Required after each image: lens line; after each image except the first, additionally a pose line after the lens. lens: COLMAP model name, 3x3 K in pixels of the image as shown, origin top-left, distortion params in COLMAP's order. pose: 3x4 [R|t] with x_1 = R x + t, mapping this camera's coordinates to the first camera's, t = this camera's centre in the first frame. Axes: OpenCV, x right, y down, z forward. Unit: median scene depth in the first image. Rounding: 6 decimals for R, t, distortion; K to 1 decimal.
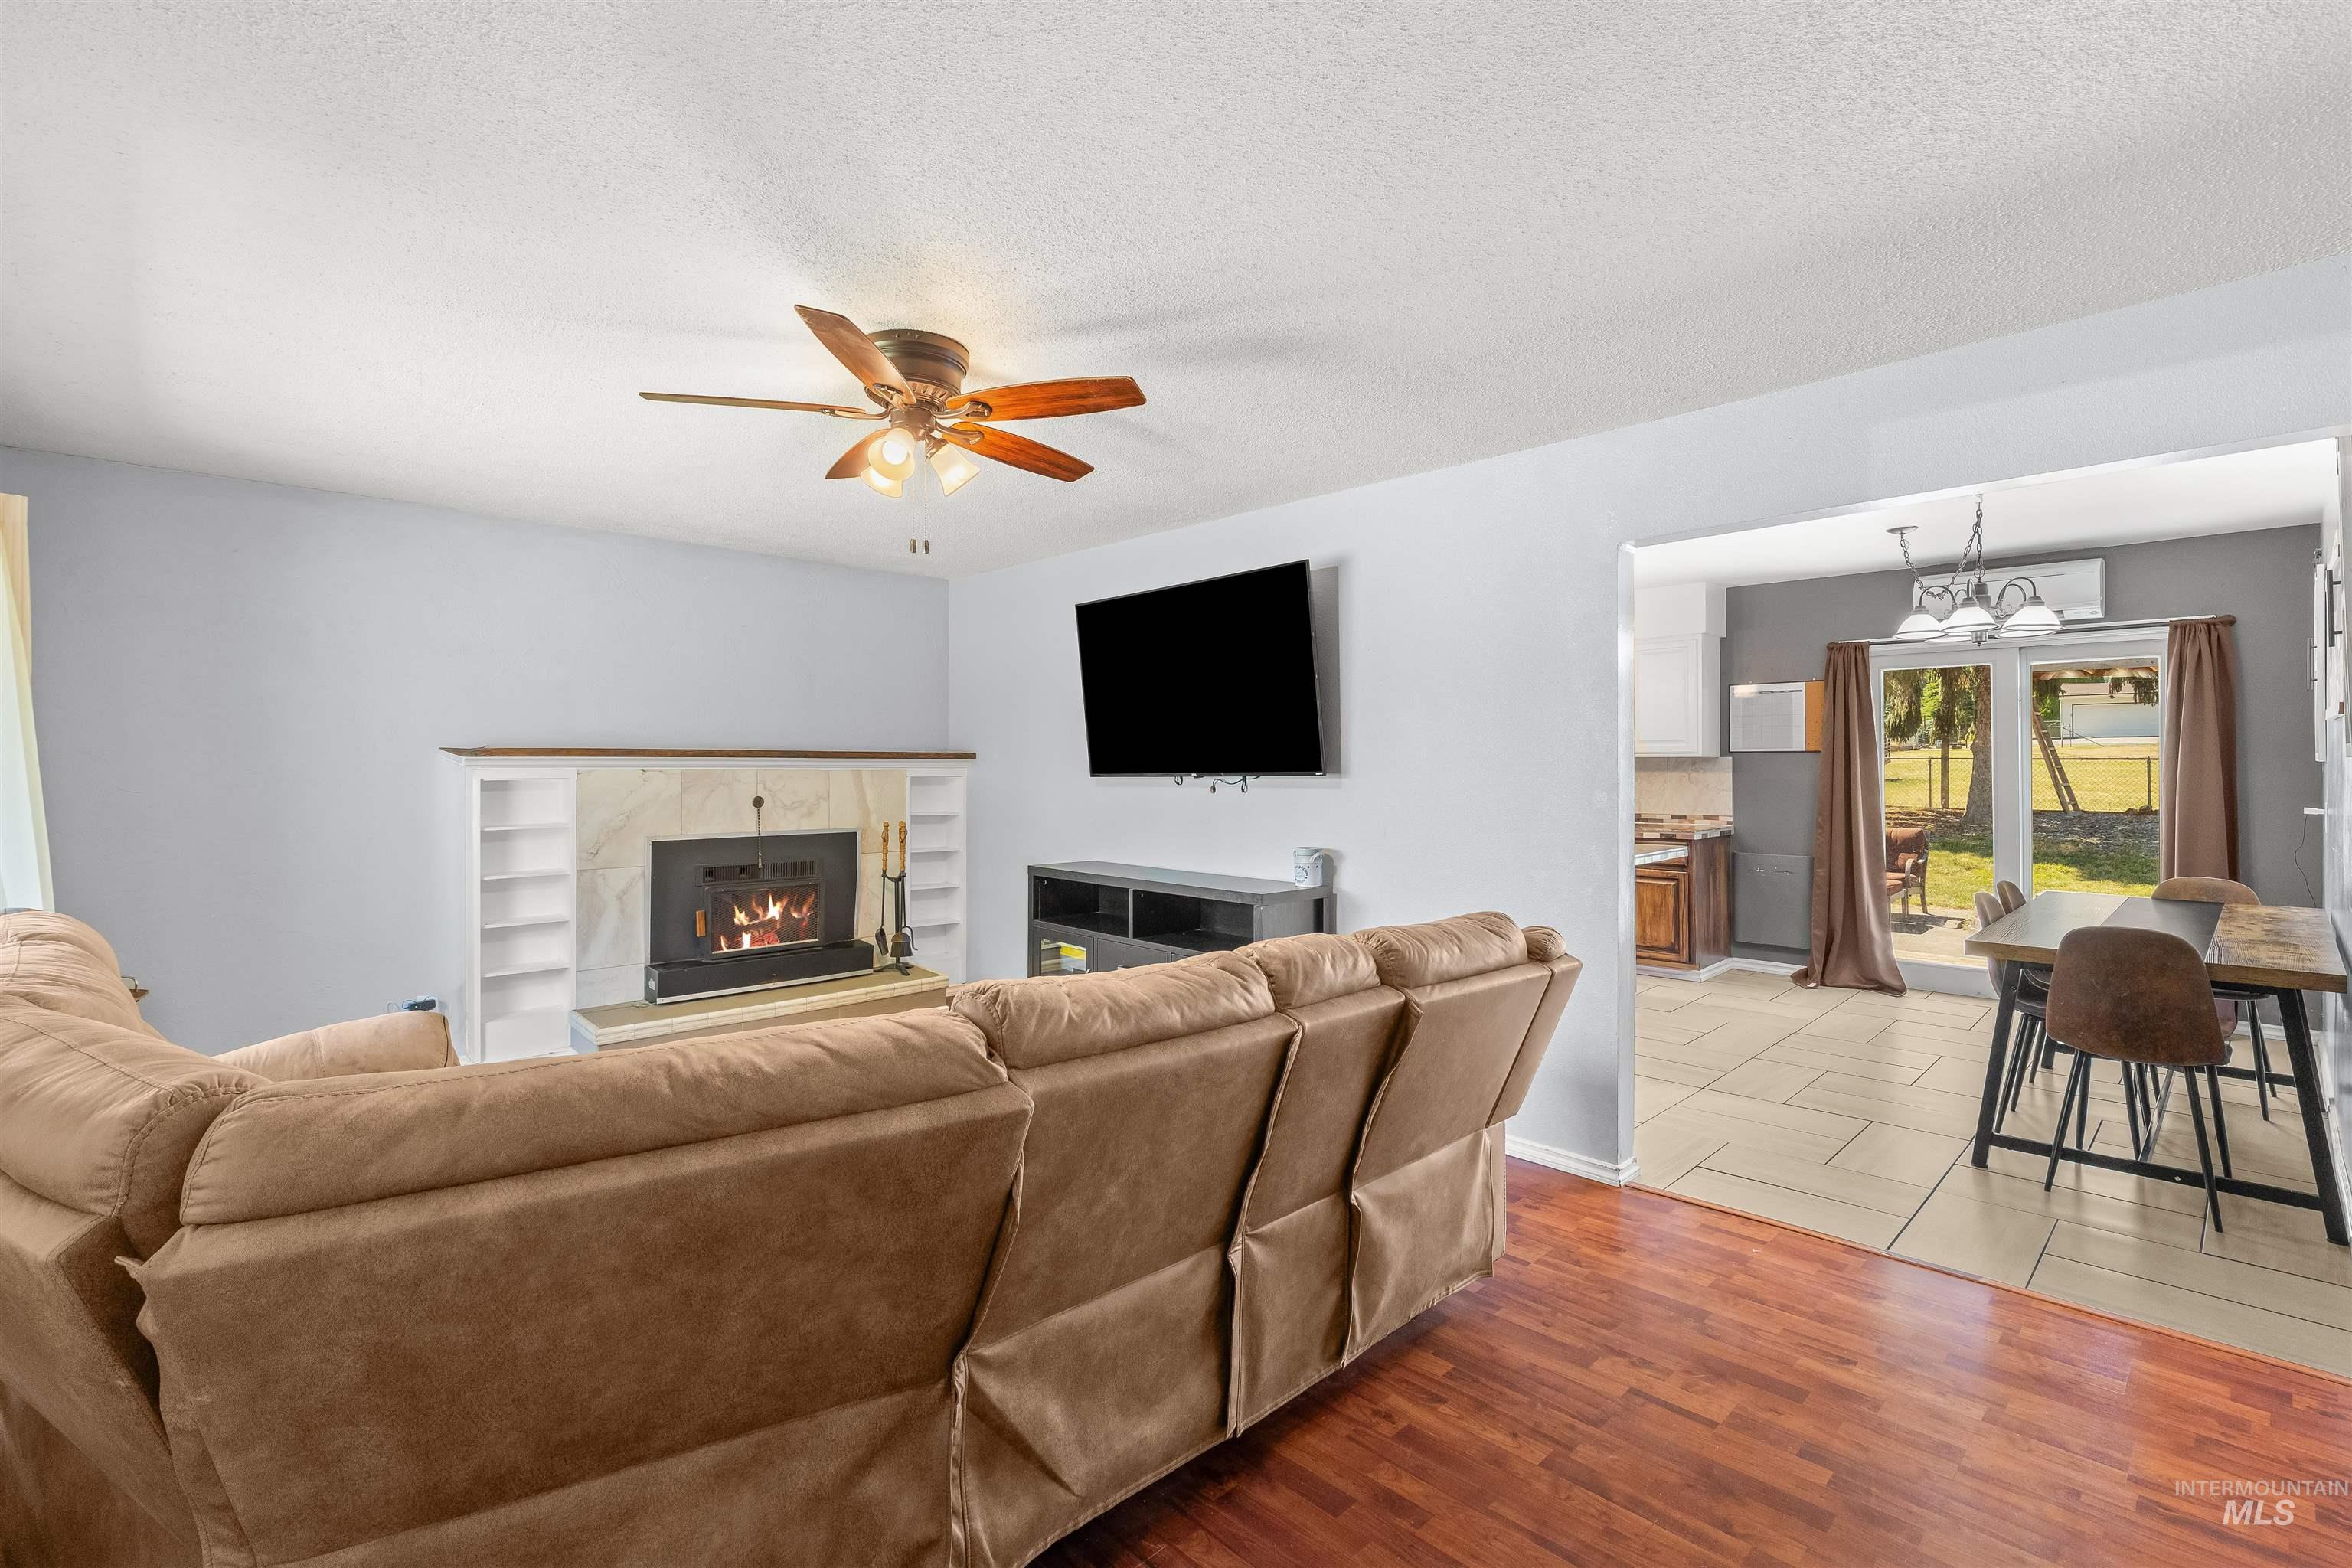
lens RADIAL K [[1075.4, 0, 1189.6], [0, 1075.4, 766.7], [0, 0, 1]] dist [-0.000861, -0.002221]
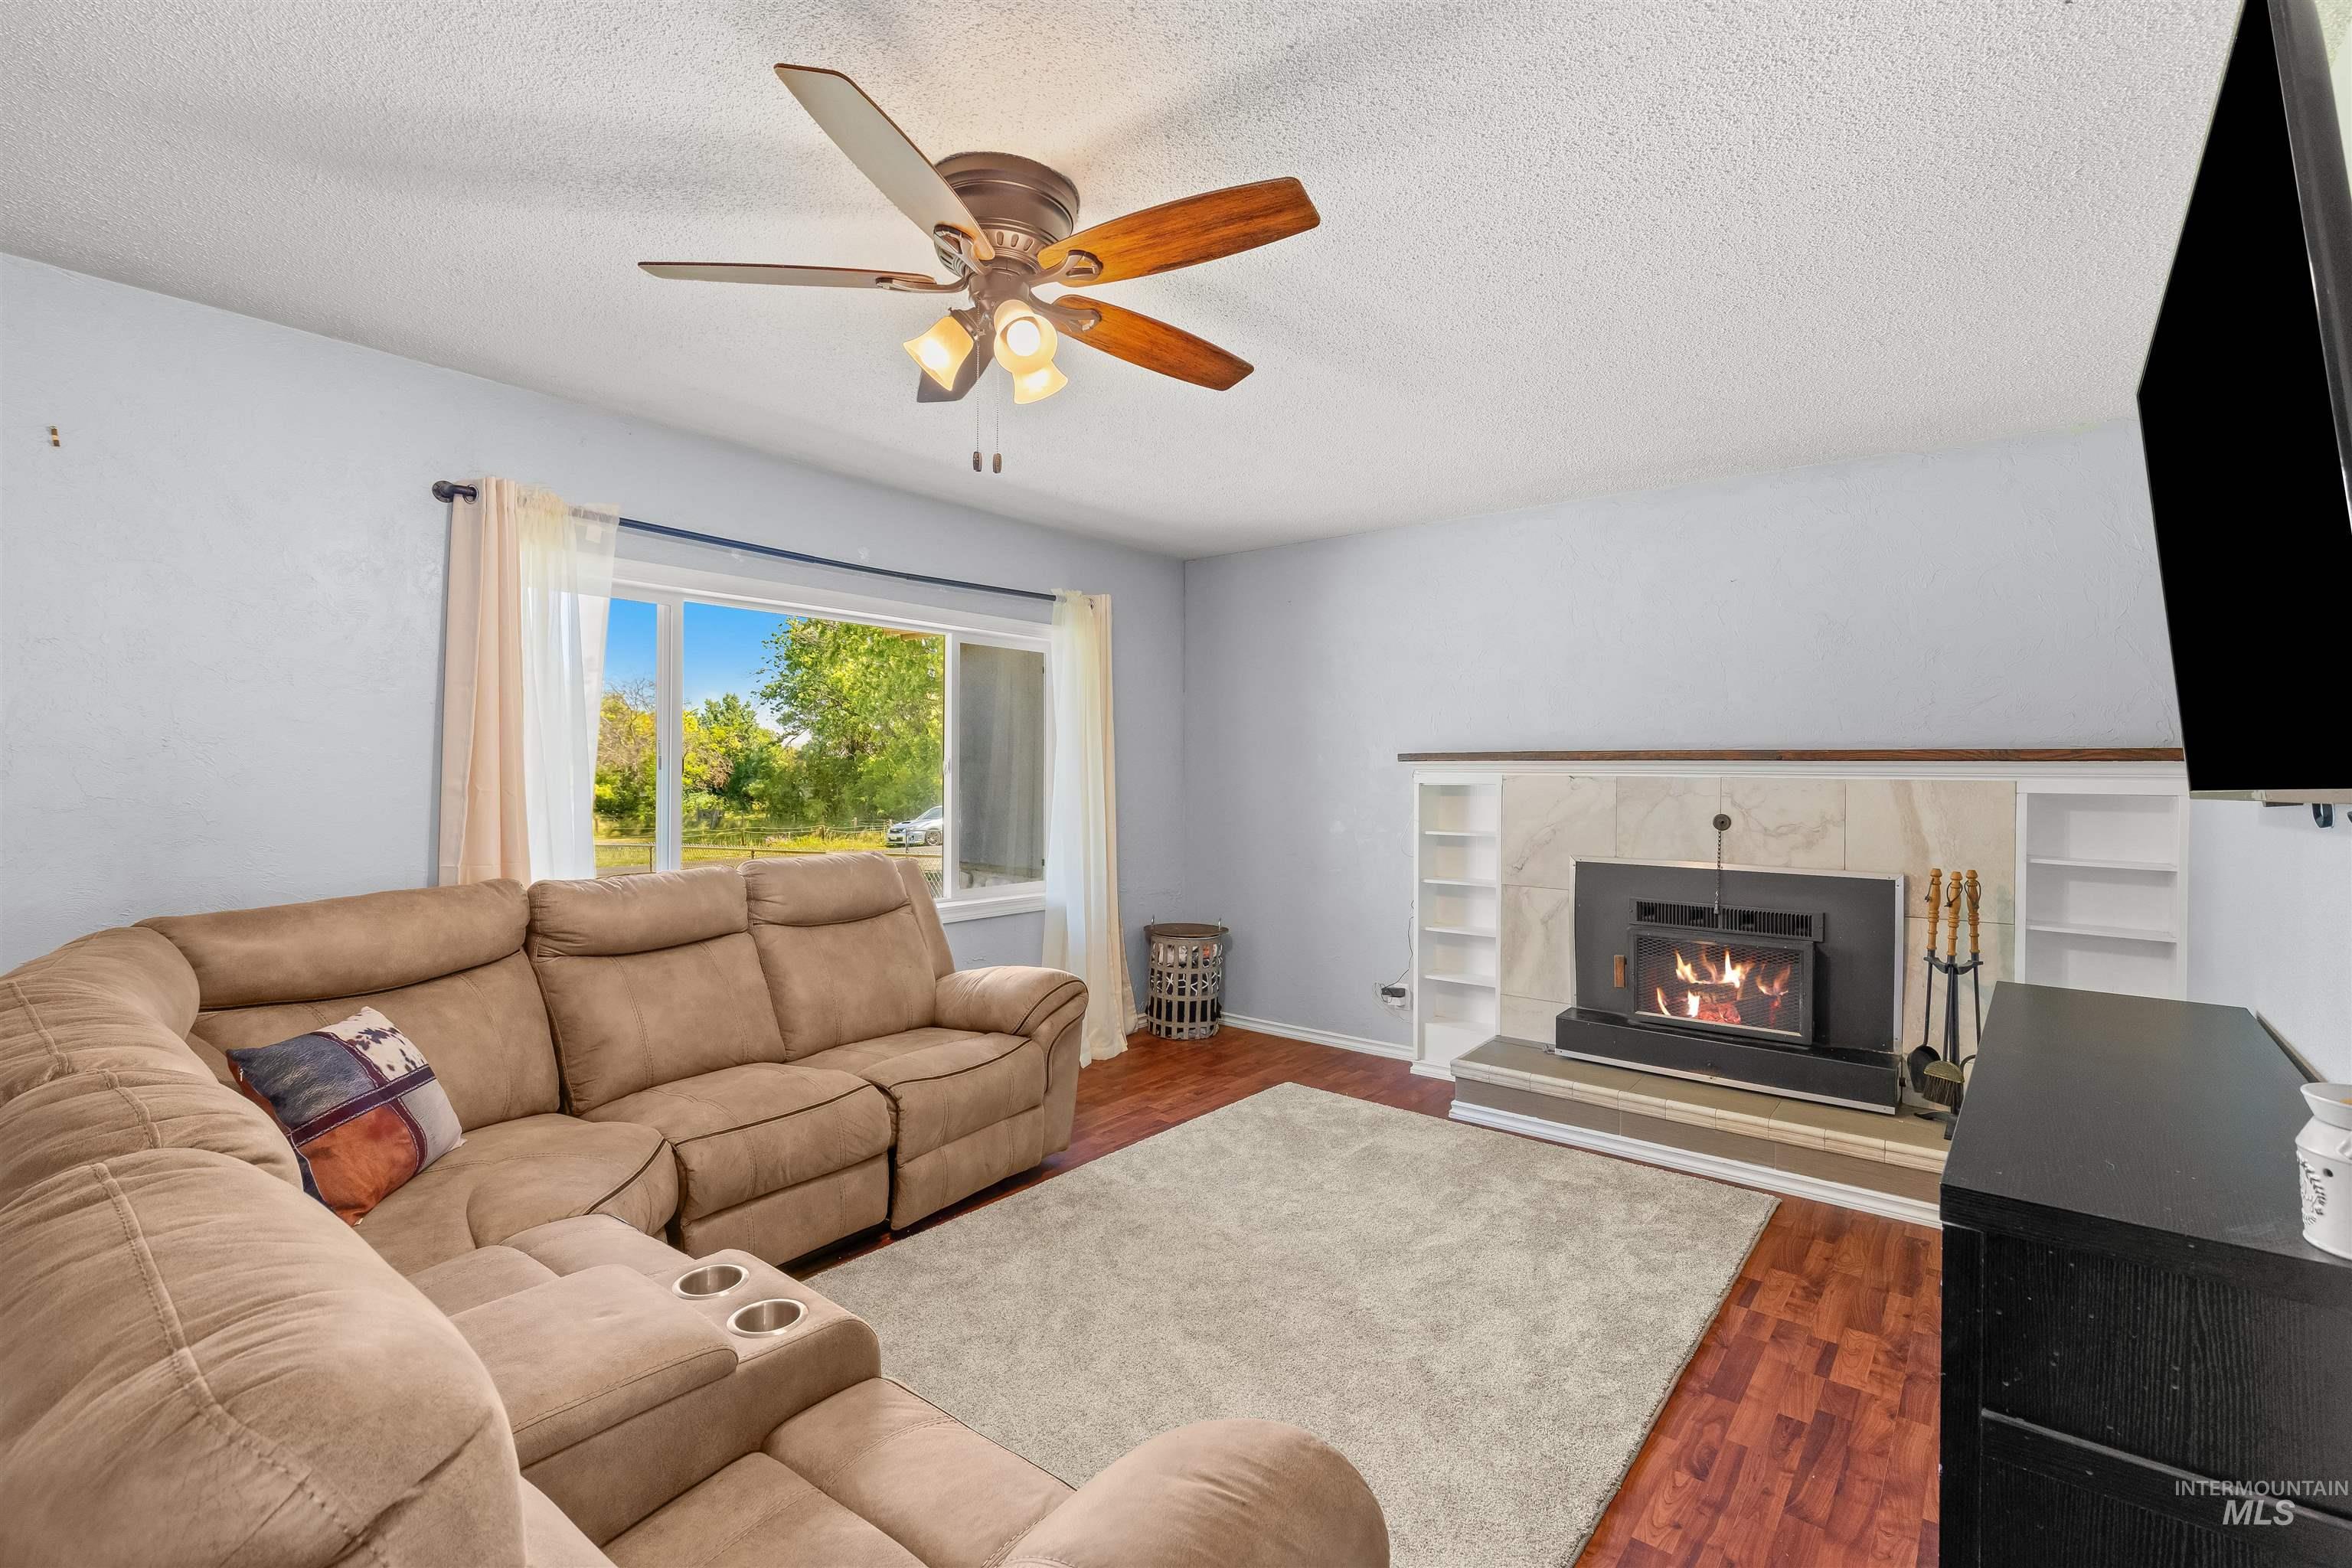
lens RADIAL K [[1075.4, 0, 1171.1], [0, 1075.4, 790.0], [0, 0, 1]] dist [-0.000861, -0.002221]
pose [[0.106761, 0.018692, -0.994109, 0.290600], [-0.008715, 0.999802, 0.017863, 0.001604], [0.994247, 0.006757, 0.106902, 0.580765]]
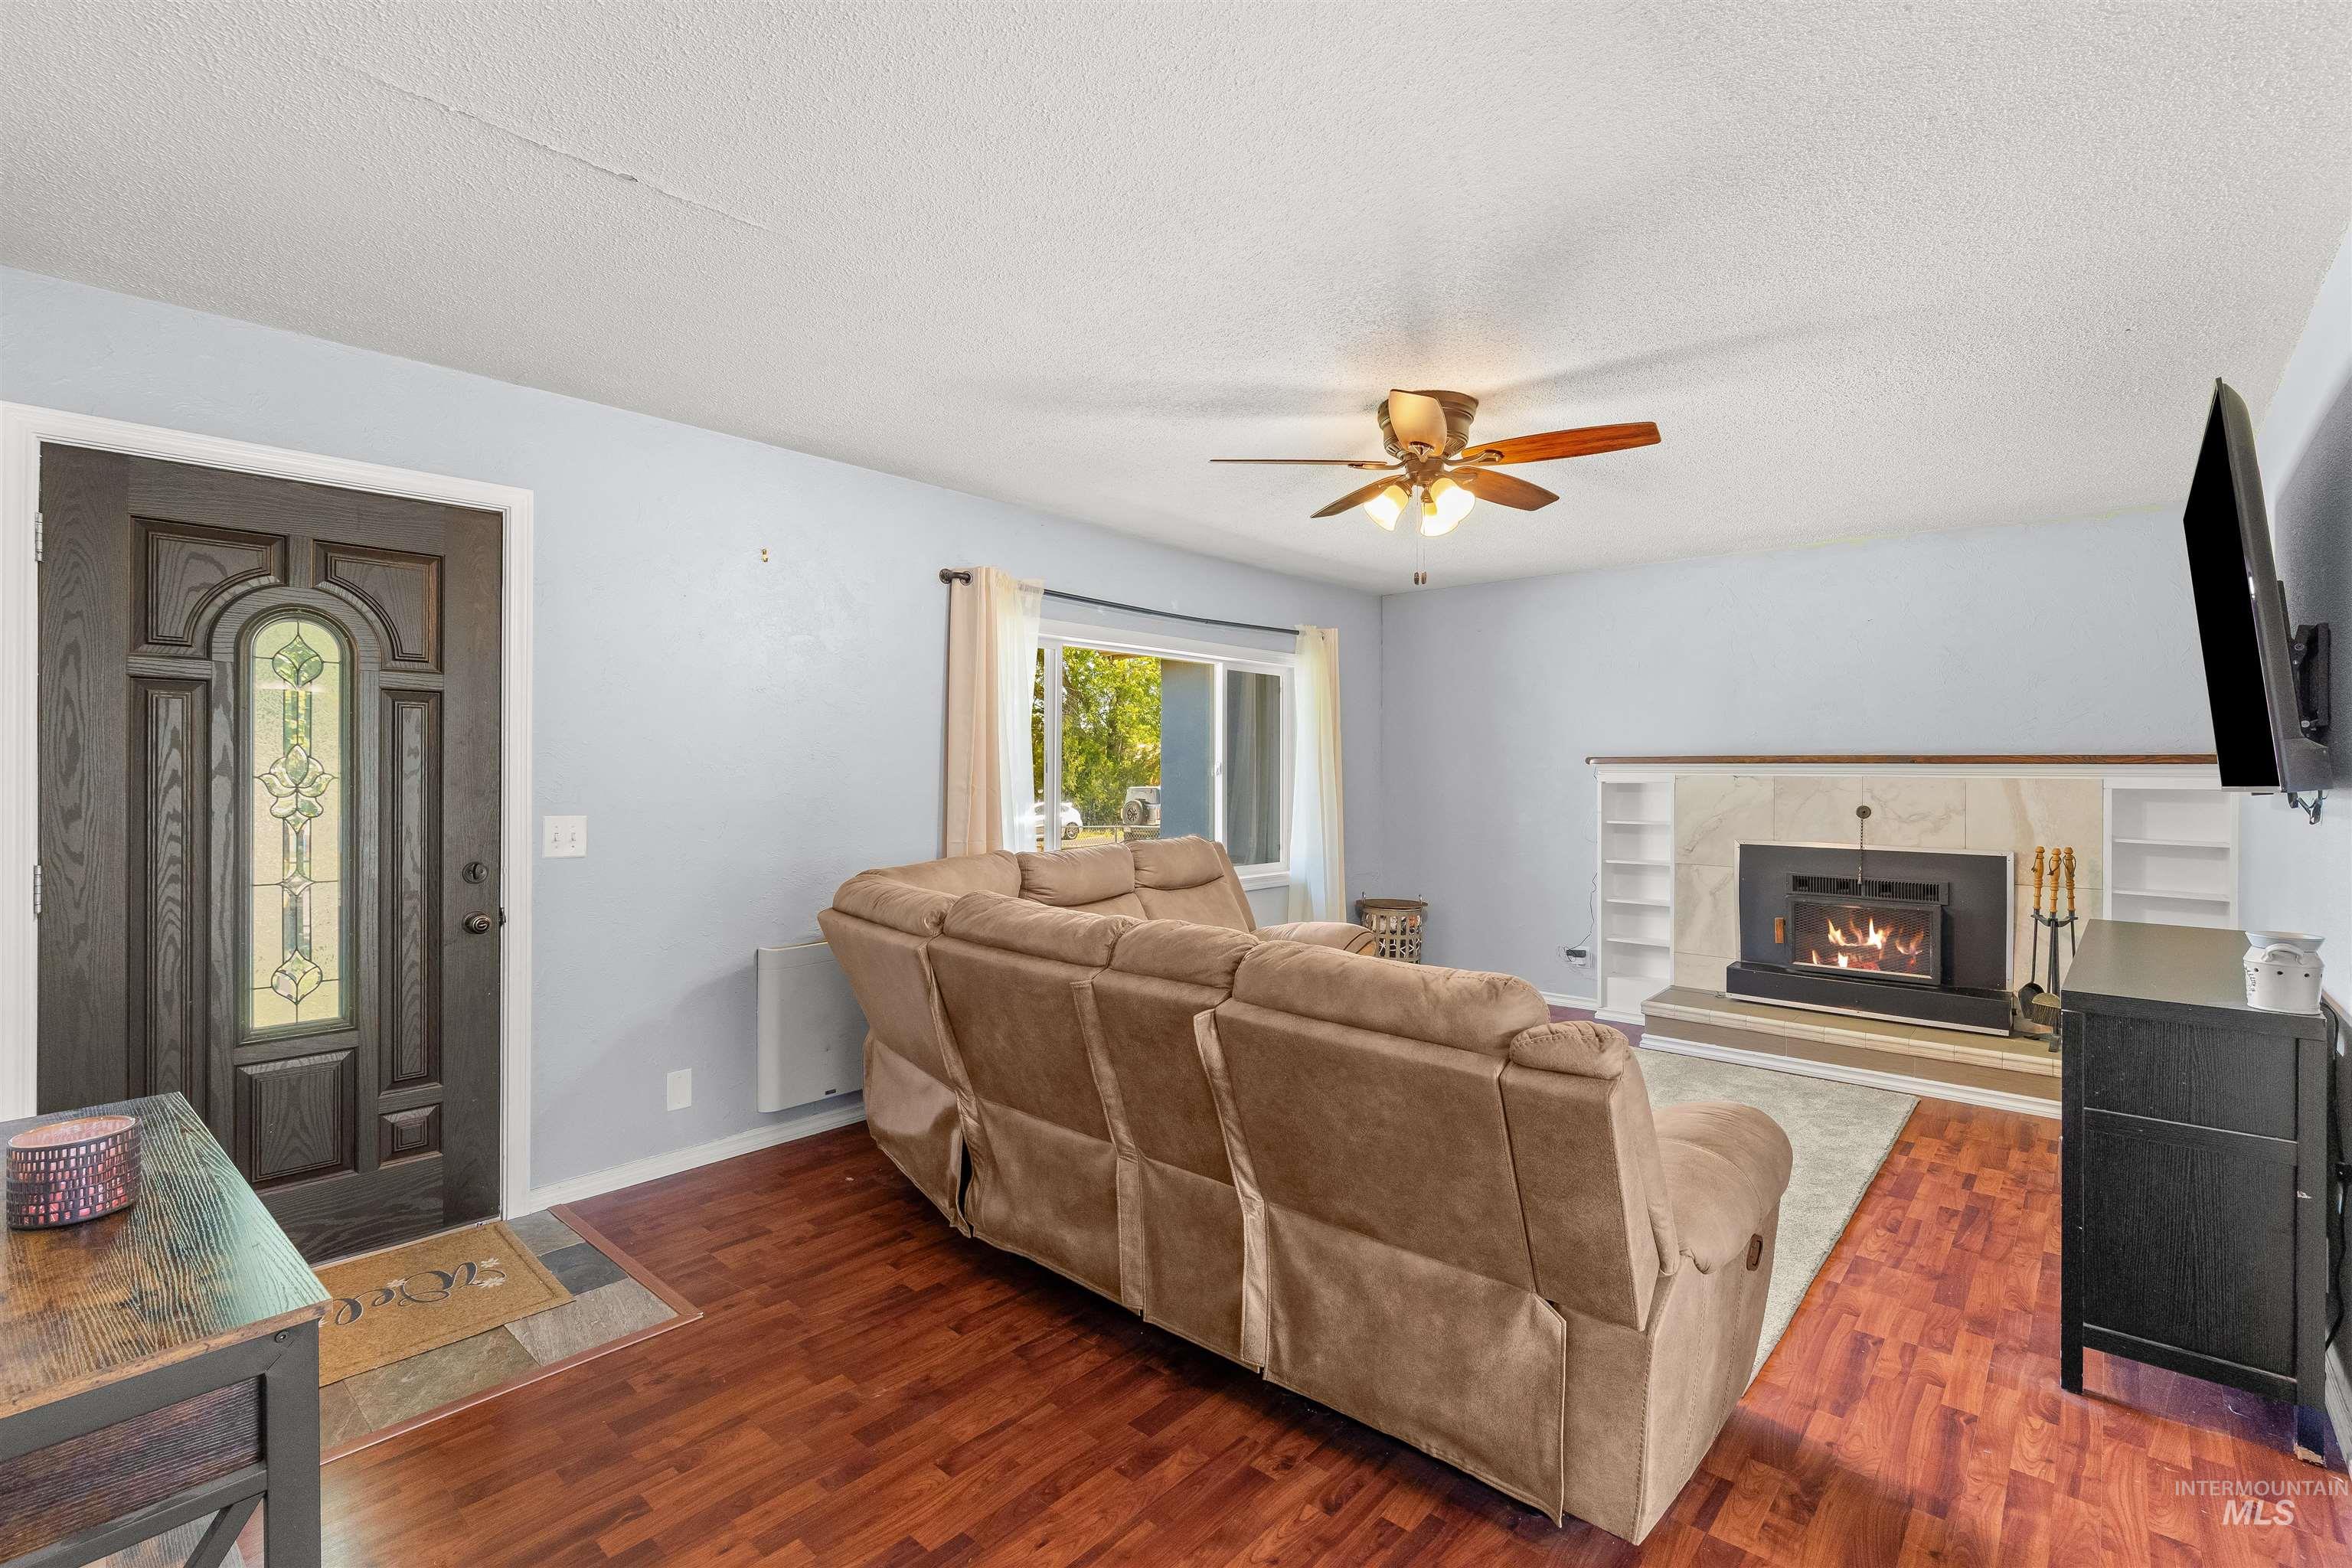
lens RADIAL K [[1075.4, 0, 1184.2], [0, 1075.4, 780.2], [0, 0, 1]] dist [-0.000861, -0.002221]
pose [[0.063437, 0.010813, -0.997927, 0.497017], [-0.006123, 0.999927, 0.010446, -0.000360], [0.997967, 0.005447, 0.063499, 0.382416]]
